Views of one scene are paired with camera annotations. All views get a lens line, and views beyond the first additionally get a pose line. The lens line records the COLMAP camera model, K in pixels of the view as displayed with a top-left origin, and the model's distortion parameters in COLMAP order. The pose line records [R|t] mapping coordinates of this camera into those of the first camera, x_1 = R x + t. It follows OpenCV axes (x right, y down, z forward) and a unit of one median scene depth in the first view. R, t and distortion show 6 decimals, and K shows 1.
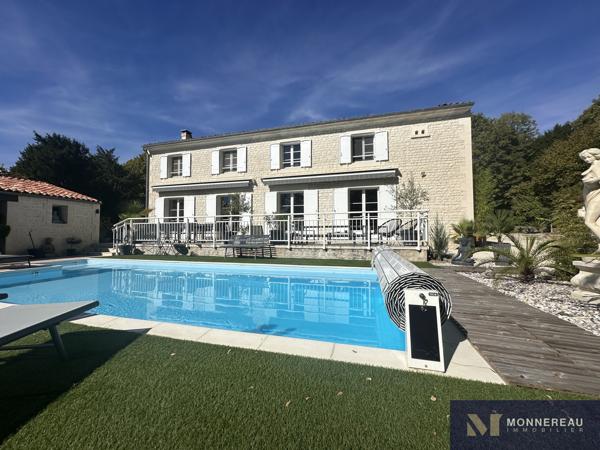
lens RADIAL K [[240.0, 0, 300.0], [0, 240.0, 225.0], [0, 0, 1]] dist [-0.000871, -0.000051]
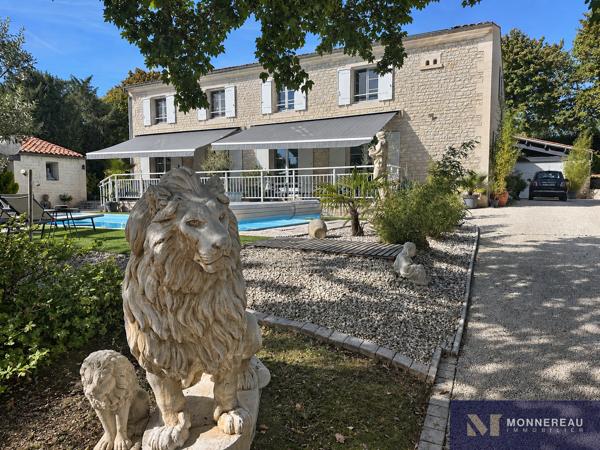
lens RADIAL K [[420.2, 0, 300.0], [0, 420.2, 225.0], [0, 0, 1]] dist [0.028487, -0.004534]
pose [[0.977936, 0.015687, -0.208313, 0.344948], [0.007730, 0.993776, 0.111127, -0.009246], [0.208760, -0.110286, 0.971729, -0.473702]]
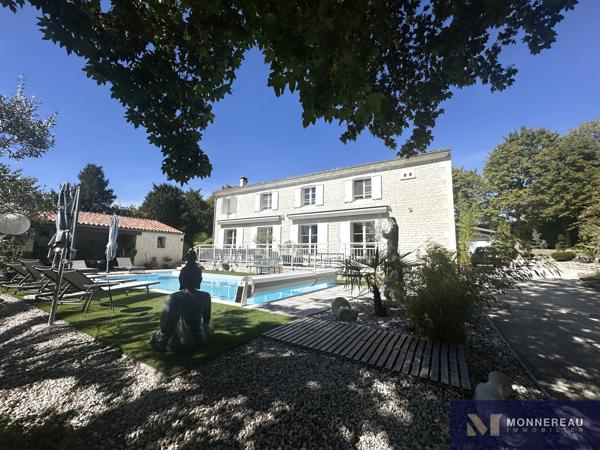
lens RADIAL K [[240.0, 0, 300.0], [0, 240.0, 225.0], [0, 0, 1]] dist [-0.000871, -0.000051]
pose [[0.961070, -0.014069, -0.275945, 0.286460], [-0.010381, 0.996159, -0.086944, -0.025732], [0.276108, 0.086424, 0.957233, -0.248071]]
